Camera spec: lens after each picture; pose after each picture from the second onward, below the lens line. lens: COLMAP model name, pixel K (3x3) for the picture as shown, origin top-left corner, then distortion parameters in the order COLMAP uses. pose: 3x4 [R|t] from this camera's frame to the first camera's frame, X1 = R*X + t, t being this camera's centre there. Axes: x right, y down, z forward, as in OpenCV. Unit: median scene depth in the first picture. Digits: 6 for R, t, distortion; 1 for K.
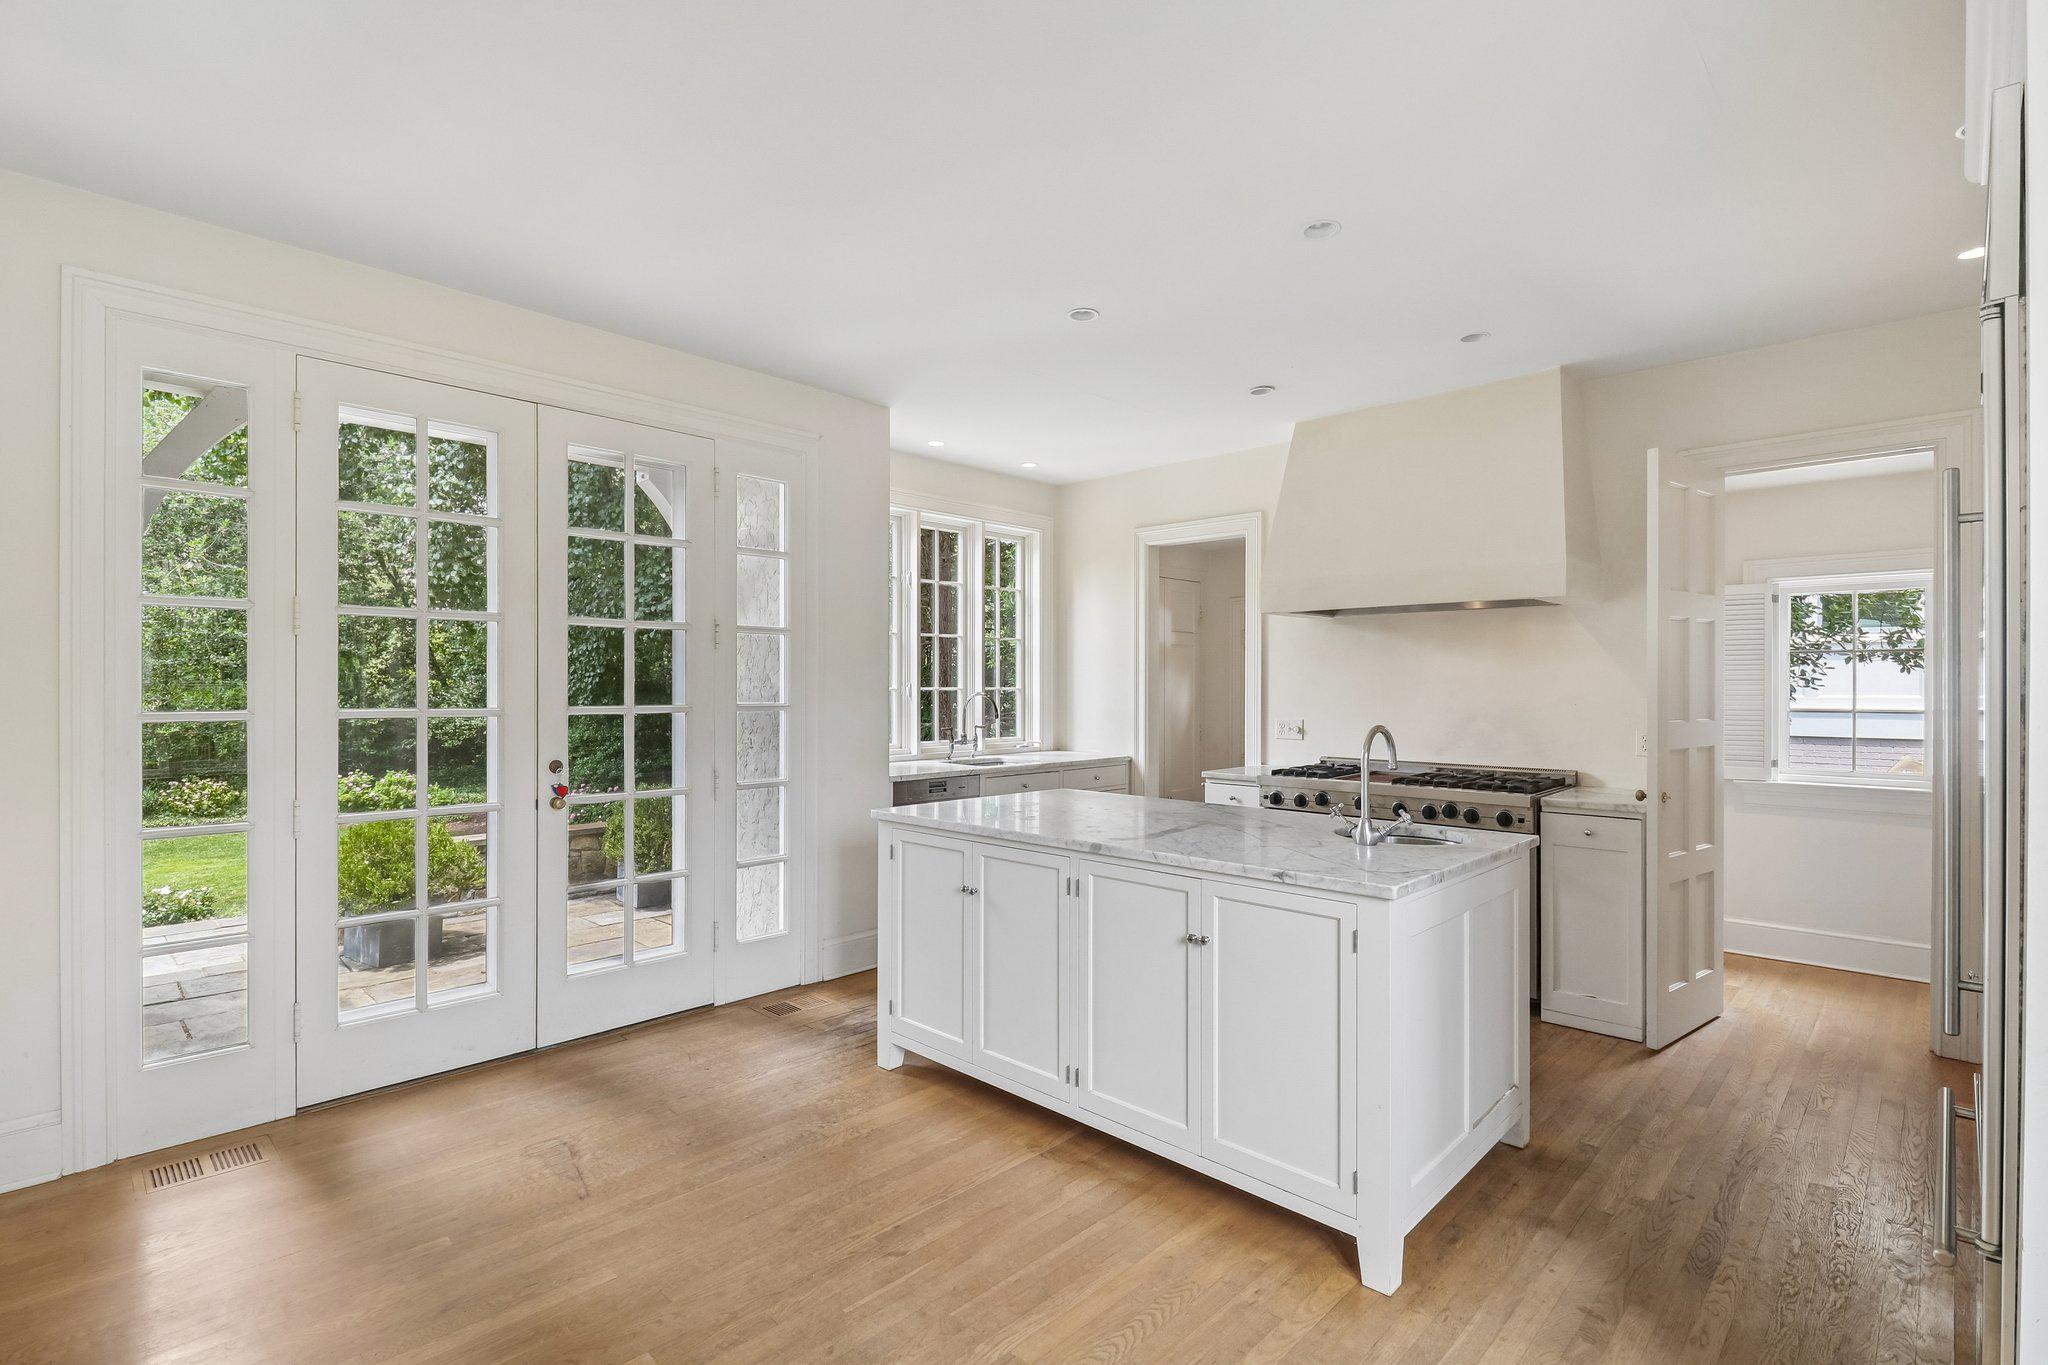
lens RADIAL K [[949.4, 0, 1009.2], [0, 949.4, 679.0], [0, 0, 1]] dist [0.009846, -0.013907]
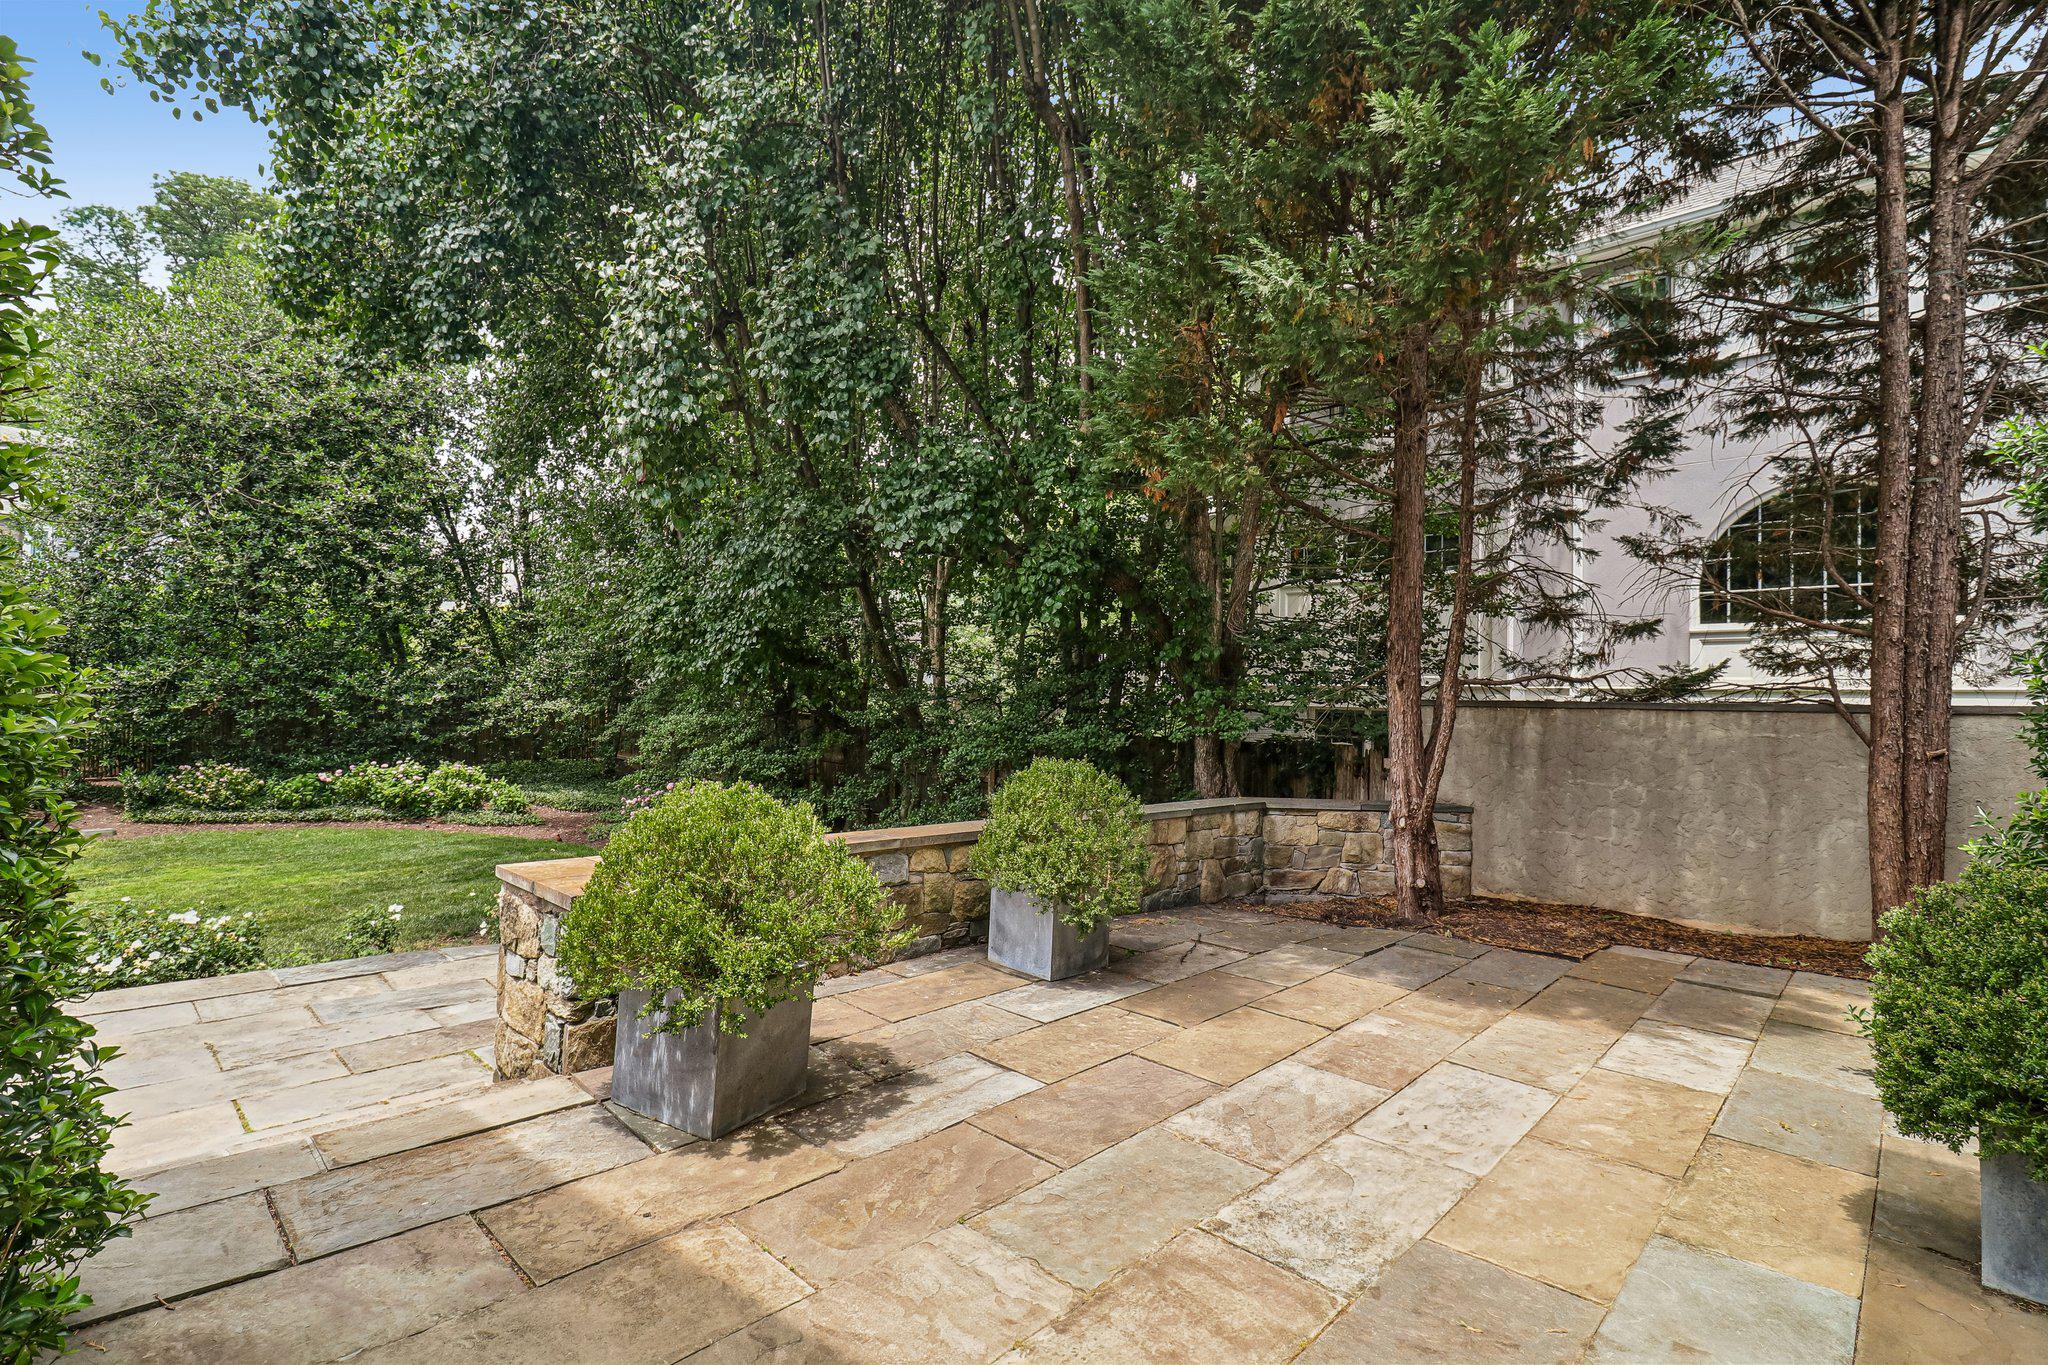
lens RADIAL K [[938.2, 0, 998.2], [0, 938.2, 675.4], [0, 0, 1]] dist [-0.009719, -0.000796]
pose [[0.999625, 0.027132, 0.003835, -0.705622], [-0.027014, 0.999241, -0.028082, 0.127728], [-0.004594, 0.027968, 0.999598, 0.736048]]
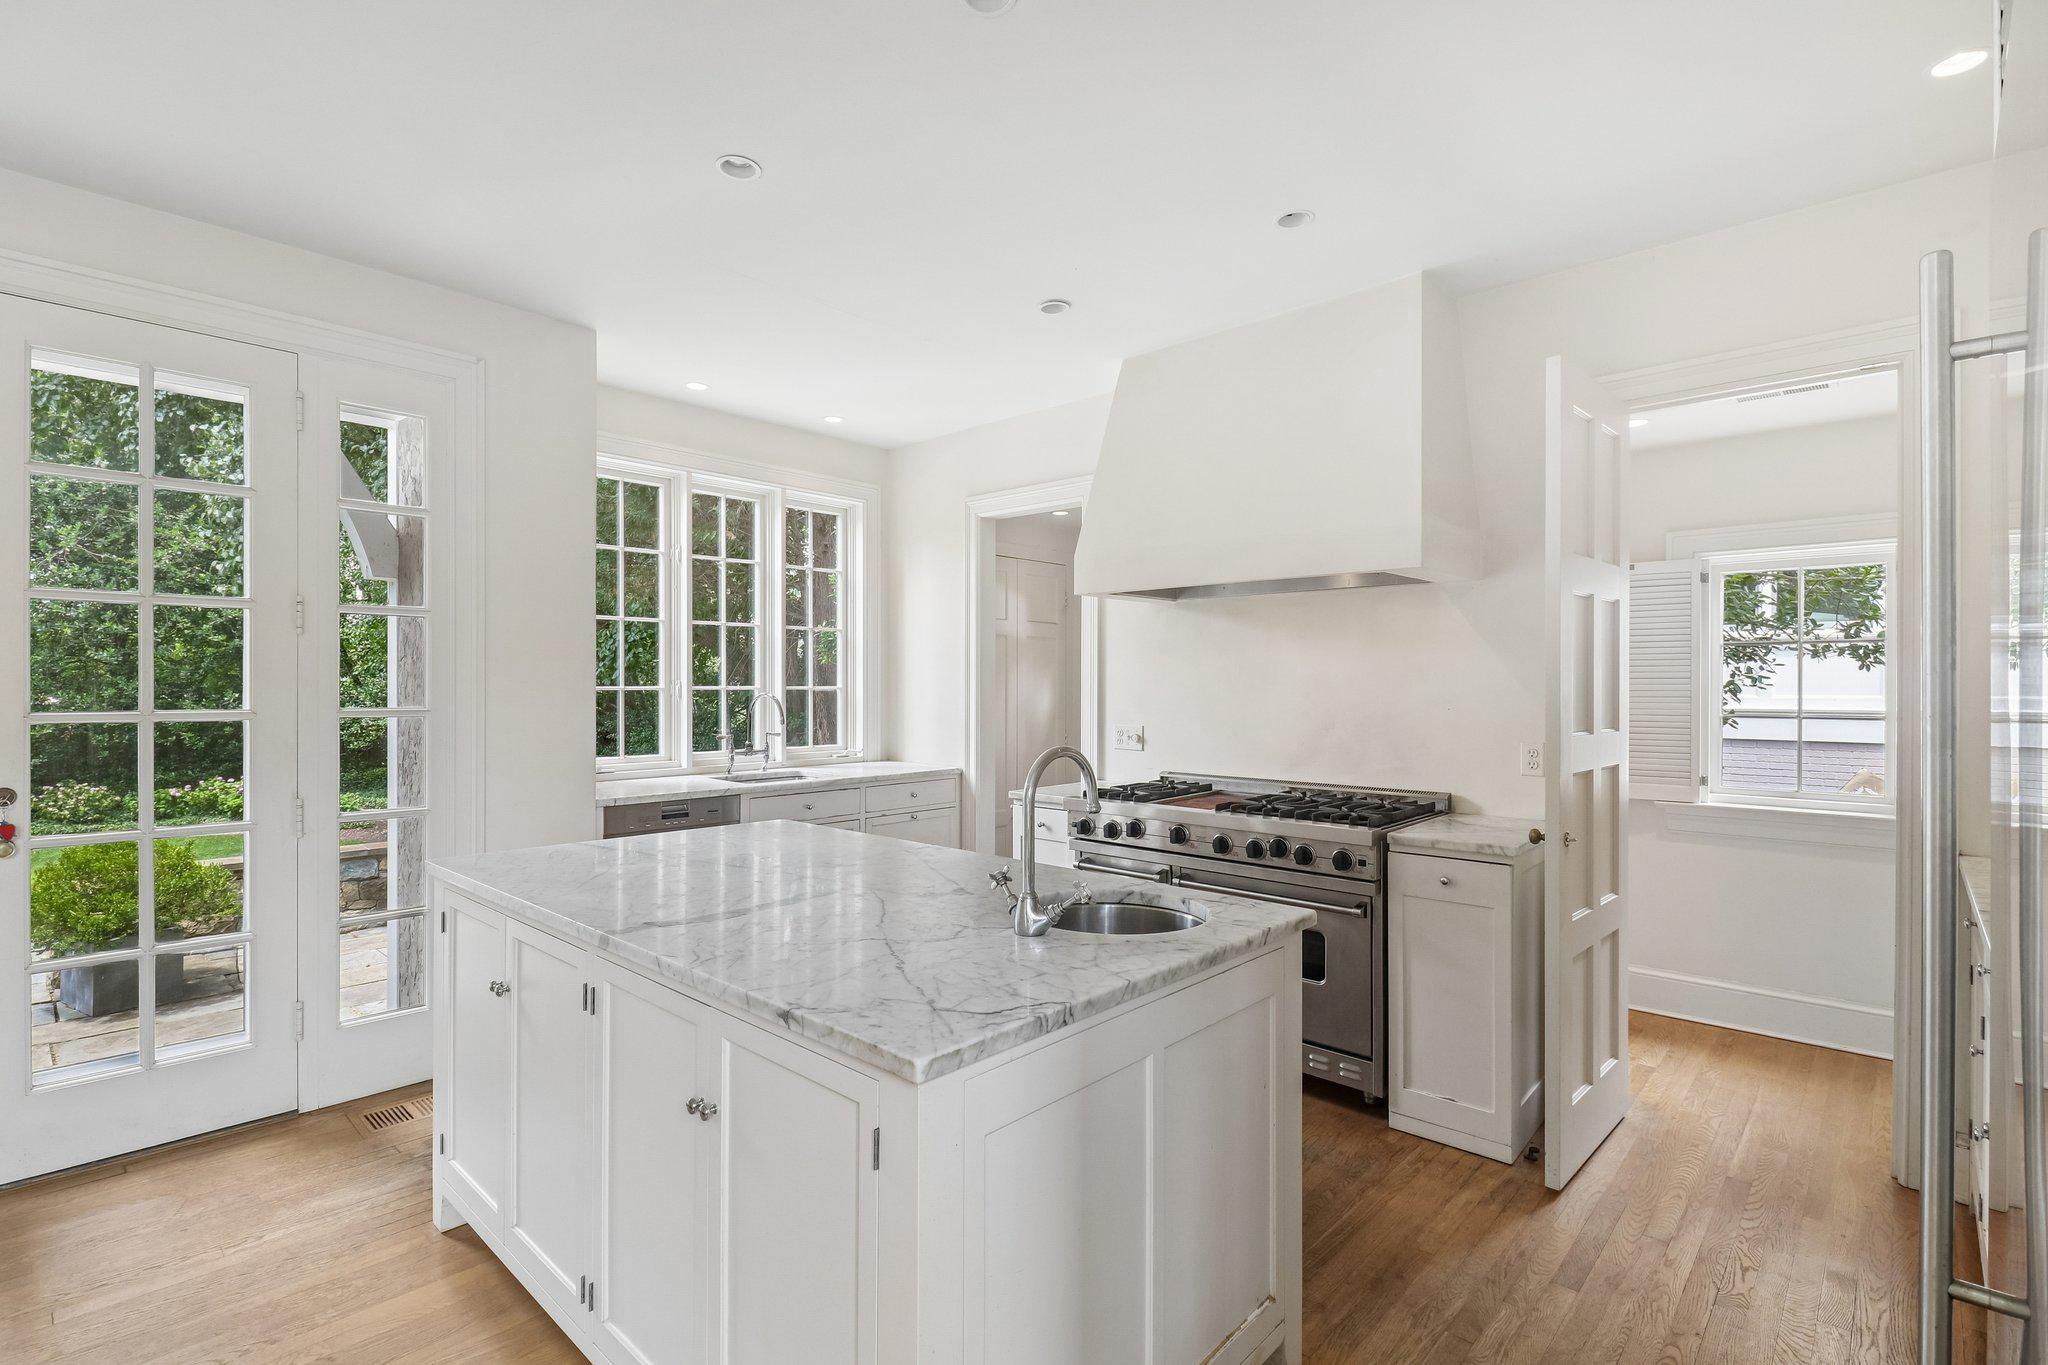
lens RADIAL K [[946.3, 0, 1015.0], [0, 946.3, 677.3], [0, 0, 1]] dist [0.007127, -0.011407]
pose [[0.999713, 0.000637, 0.023939, 0.179729], [-0.000641, 1.000000, 0.000170, 0.000541], [-0.023939, -0.000185, 0.999713, 0.186319]]
